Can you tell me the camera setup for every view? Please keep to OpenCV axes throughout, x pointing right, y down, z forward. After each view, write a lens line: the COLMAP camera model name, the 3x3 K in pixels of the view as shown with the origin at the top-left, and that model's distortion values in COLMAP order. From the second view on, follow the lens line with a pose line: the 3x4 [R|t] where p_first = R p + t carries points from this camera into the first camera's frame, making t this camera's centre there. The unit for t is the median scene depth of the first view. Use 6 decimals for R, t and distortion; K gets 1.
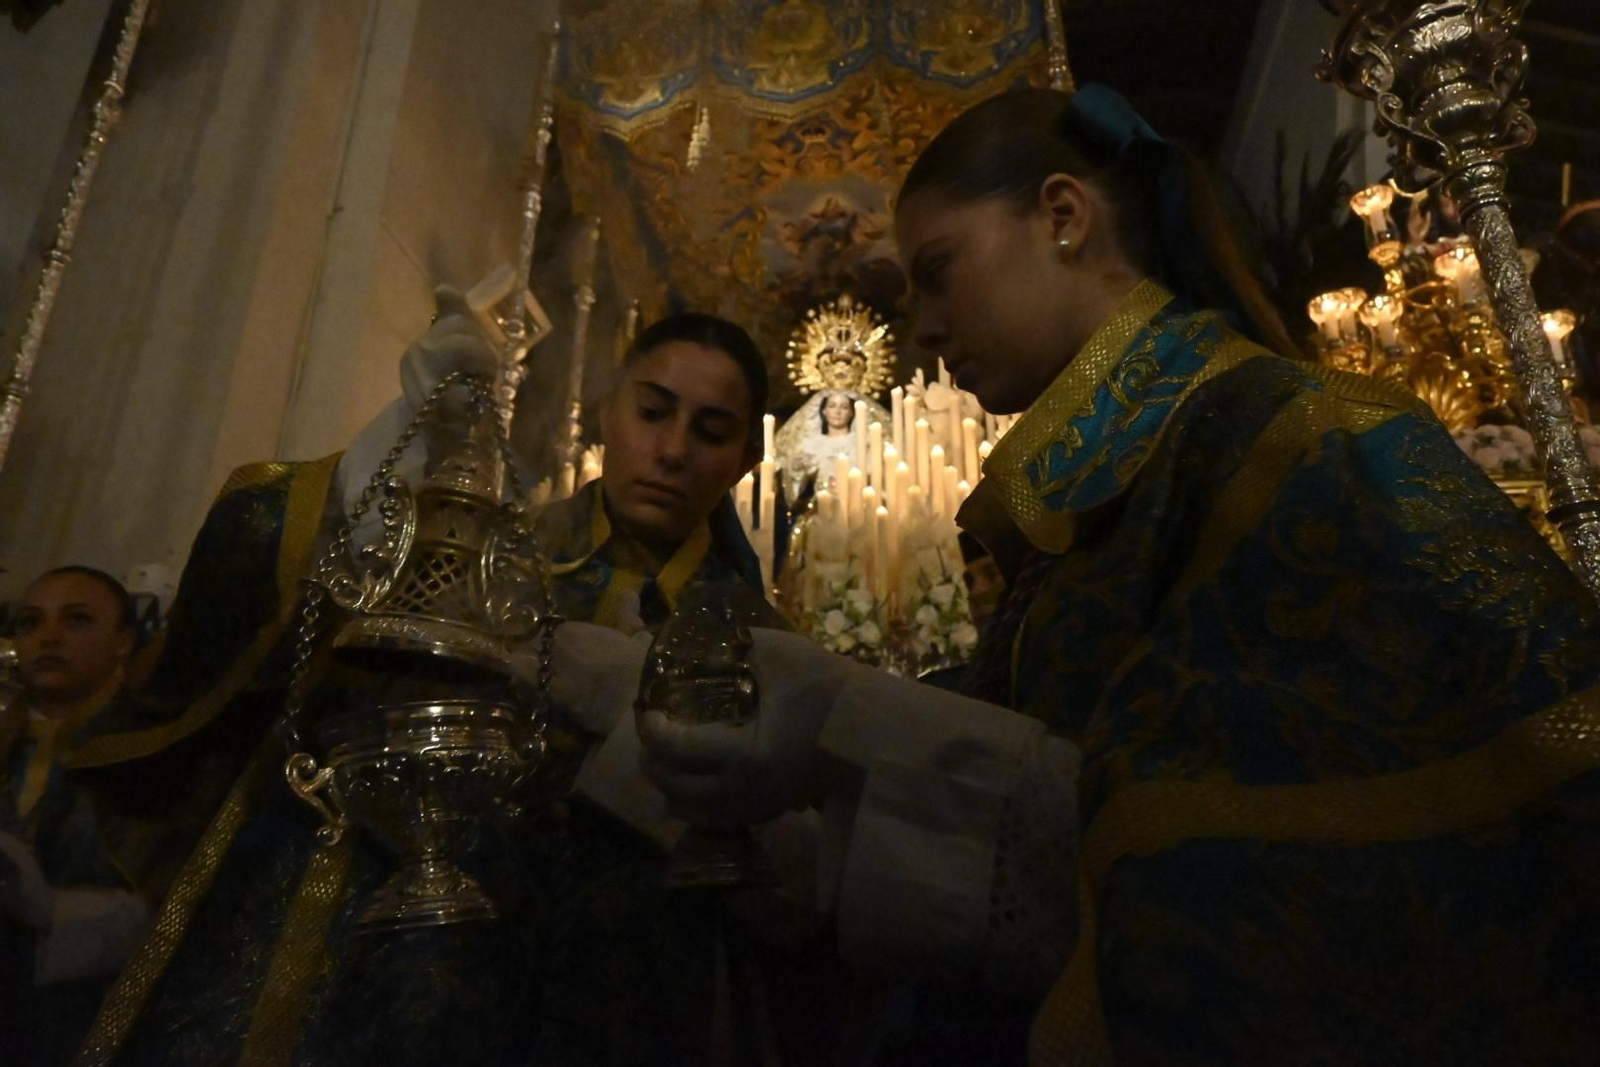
lens RADIAL K [[1090.4, 0, 802.0], [0, 1090.4, 532.4], [0, 0, 1]] dist [-0.003563, -0.000293]
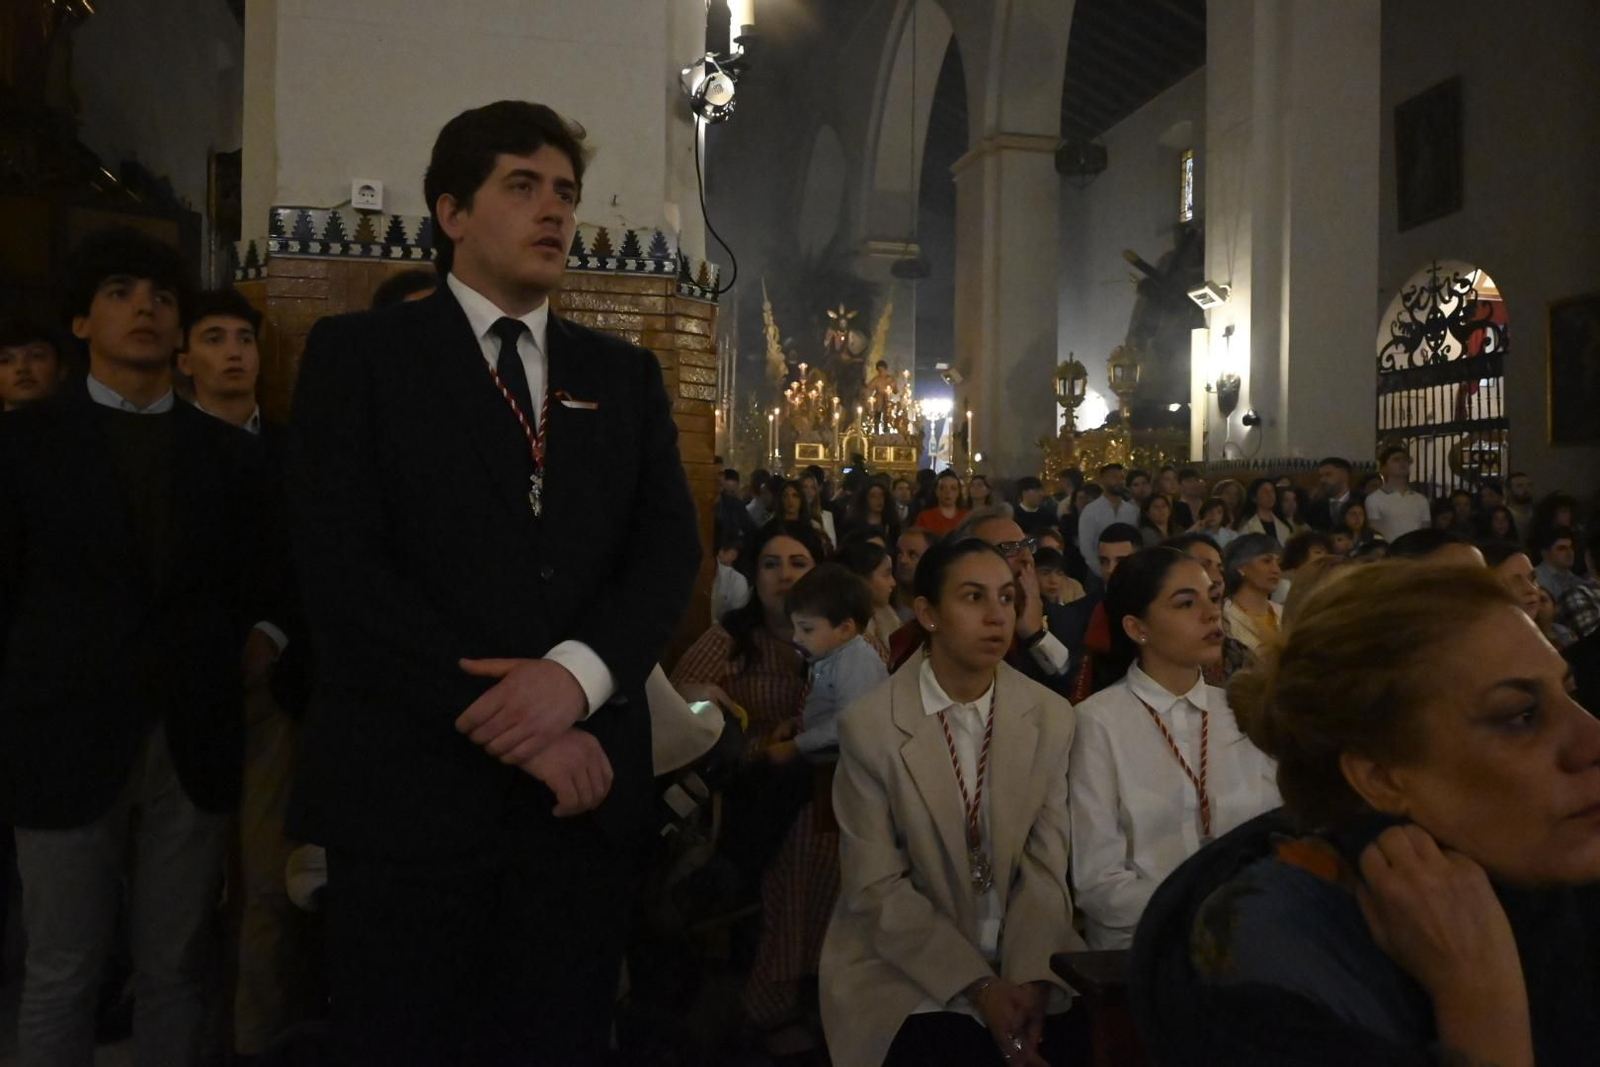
lens RADIAL K [[1309.0, 0, 800.8], [0, 1309.0, 532.1], [0, 0, 1]] dist [-0.014873, 0.006332]
pose [[0.938296, 0.001613, 0.345829, -0.939135], [-0.137663, 0.919091, 0.369215, -1.212302], [-0.317253, -0.394041, 0.862602, -2.759798]]
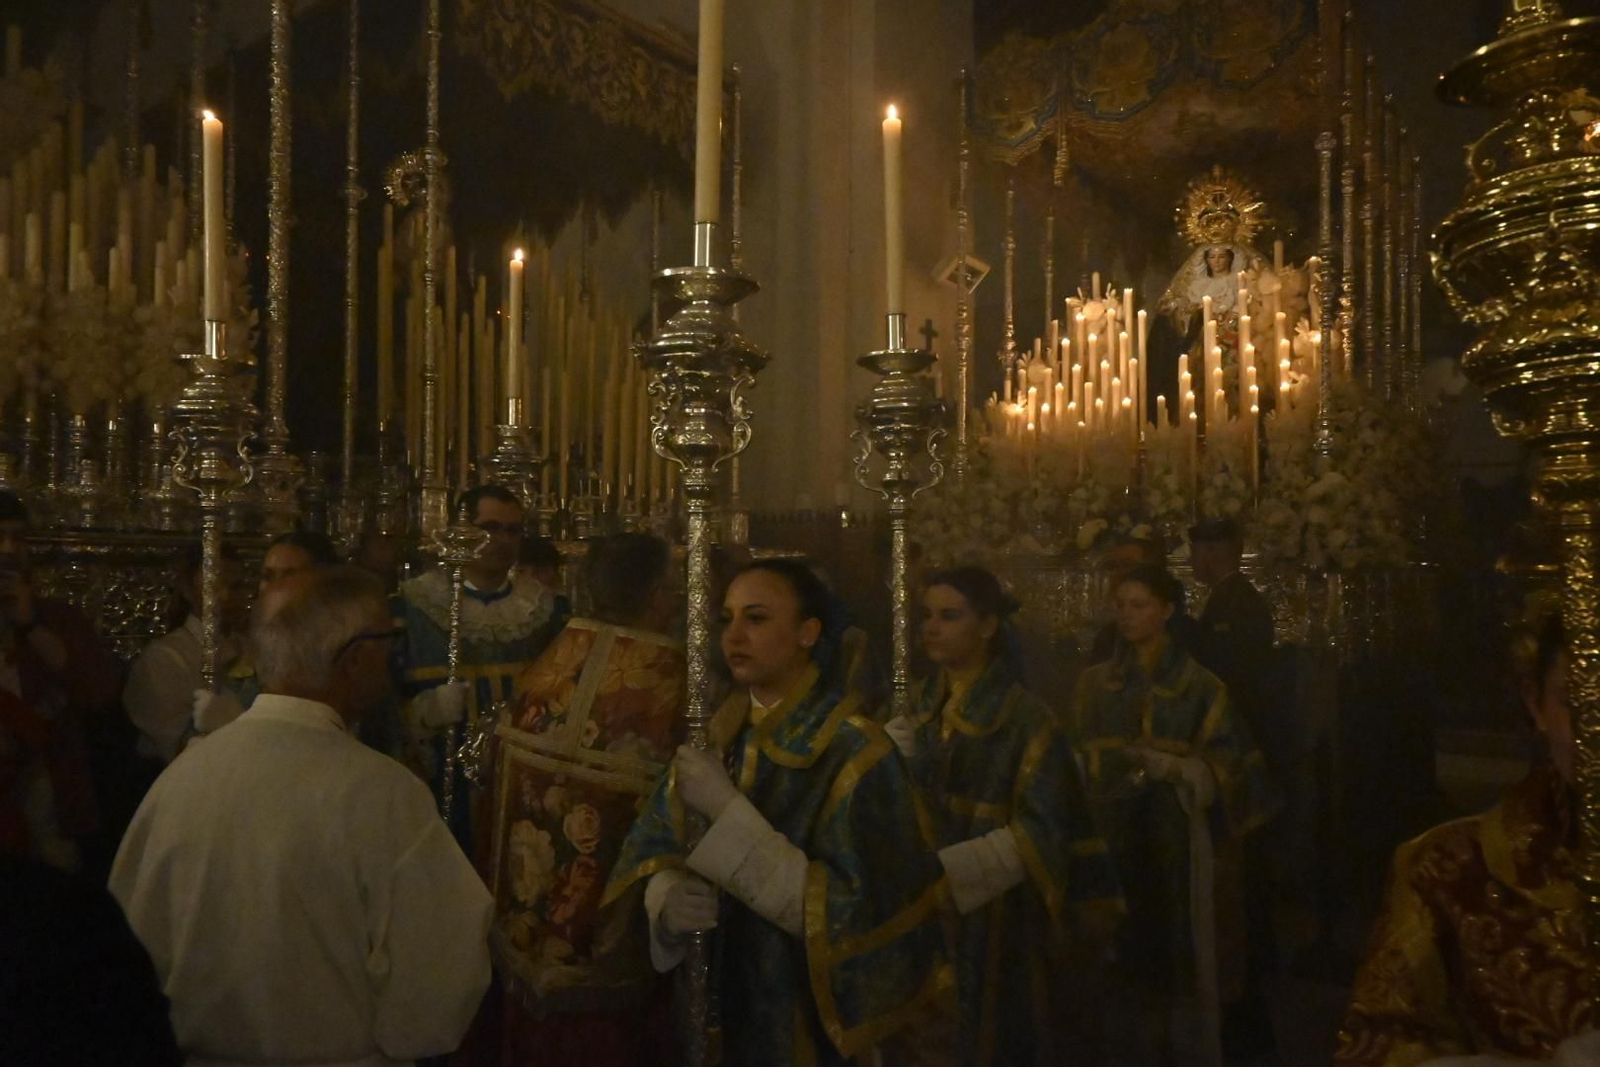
lens RADIAL K [[1090.4, 0, 802.0], [0, 1090.4, 532.4], [0, 0, 1]] dist [-0.003563, -0.000293]
pose [[0.875512, -0.022354, -0.482679, 0.245791], [0.186655, 0.937035, 0.295169, -0.317188], [0.445689, -0.348519, 0.824558, -0.455990]]
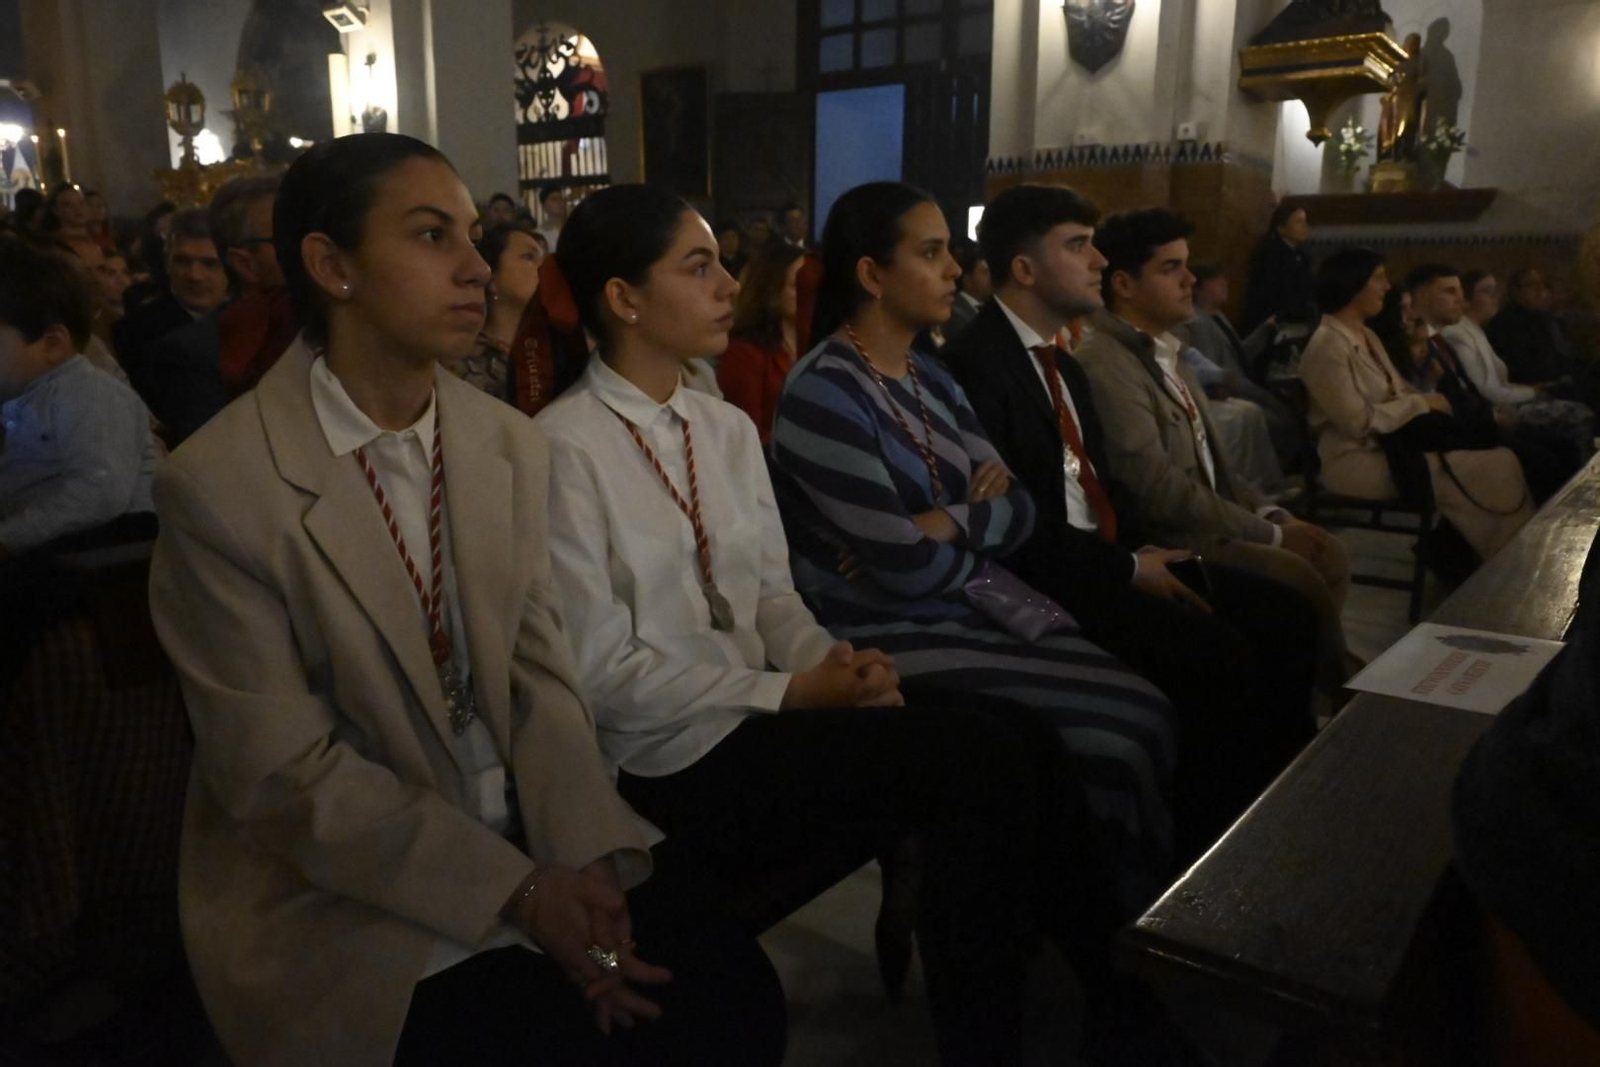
lens RADIAL K [[1169.3, 0, 799.7], [0, 1169.3, 541.3], [0, 0, 1]] dist [-0.001250, 0.001337]
pose [[0.506817, -0.180900, 0.842859, -0.896711], [-0.341257, 0.855760, 0.388869, -1.109737], [-0.791631, -0.484717, 0.371981, -2.591046]]
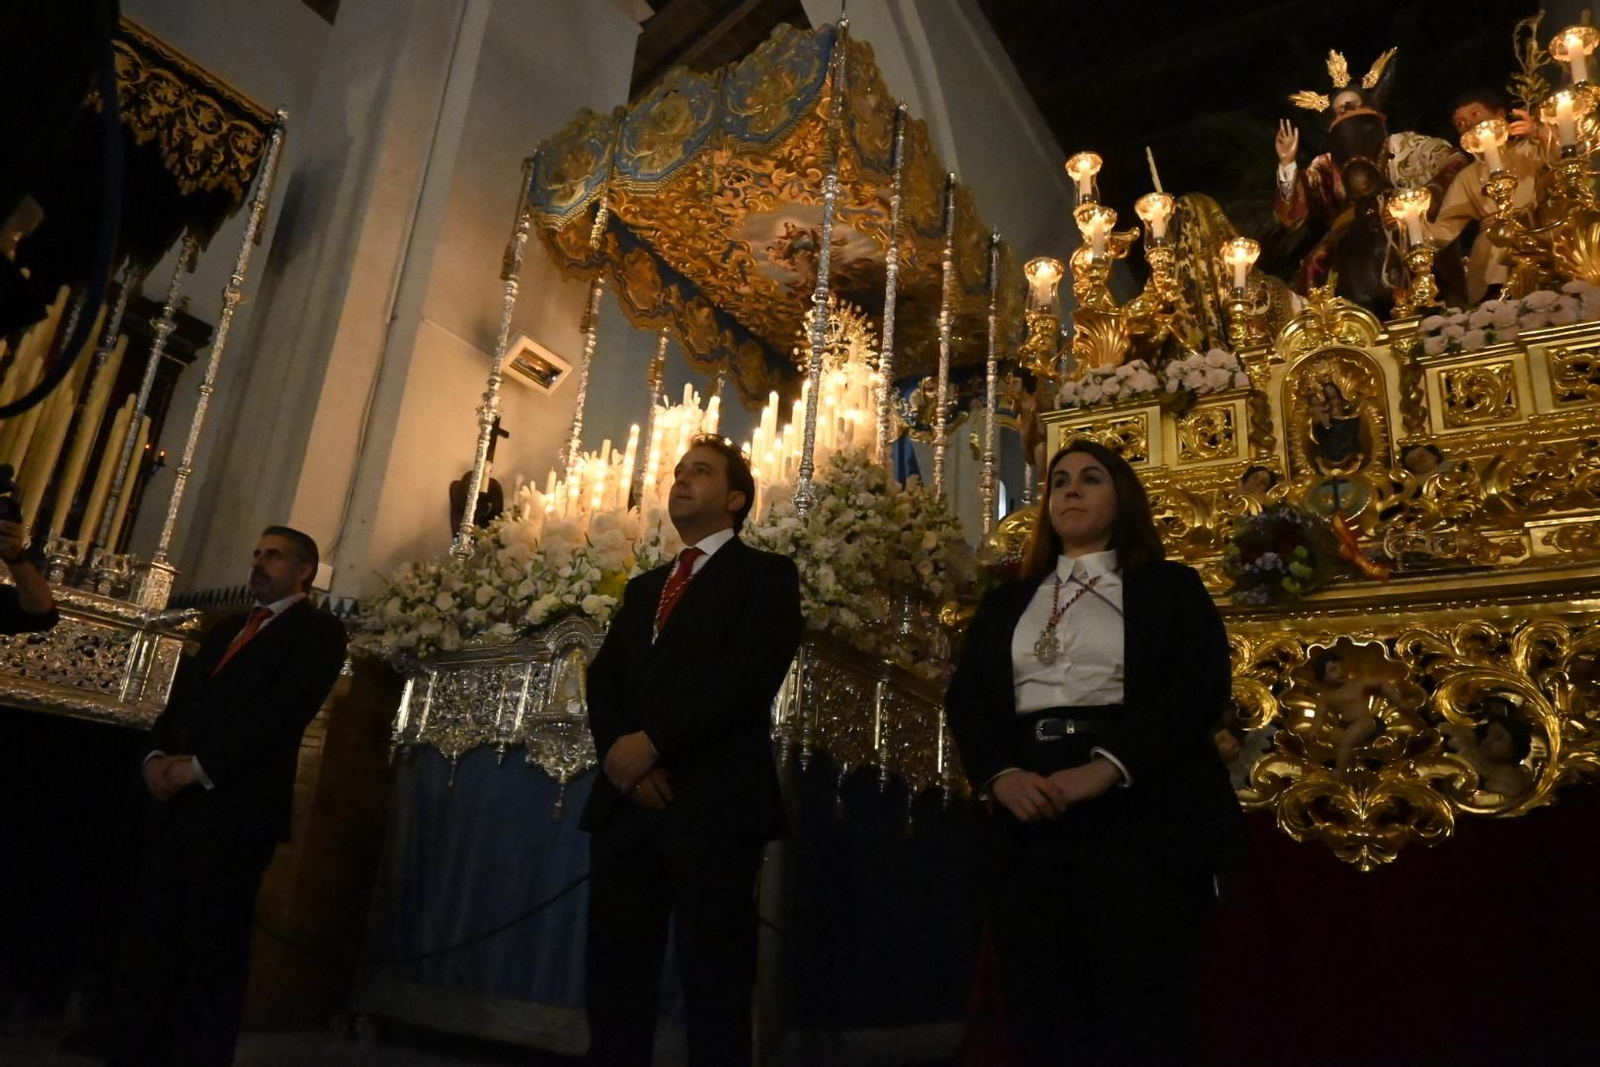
lens RADIAL K [[1090.4, 0, 802.0], [0, 1090.4, 532.4], [0, 0, 1]] dist [-0.003563, -0.000293]
pose [[0.911715, -0.078947, -0.403166, 0.528010], [0.093365, 0.995500, 0.016198, 0.020030], [0.400073, -0.052410, 0.914983, -0.129014]]
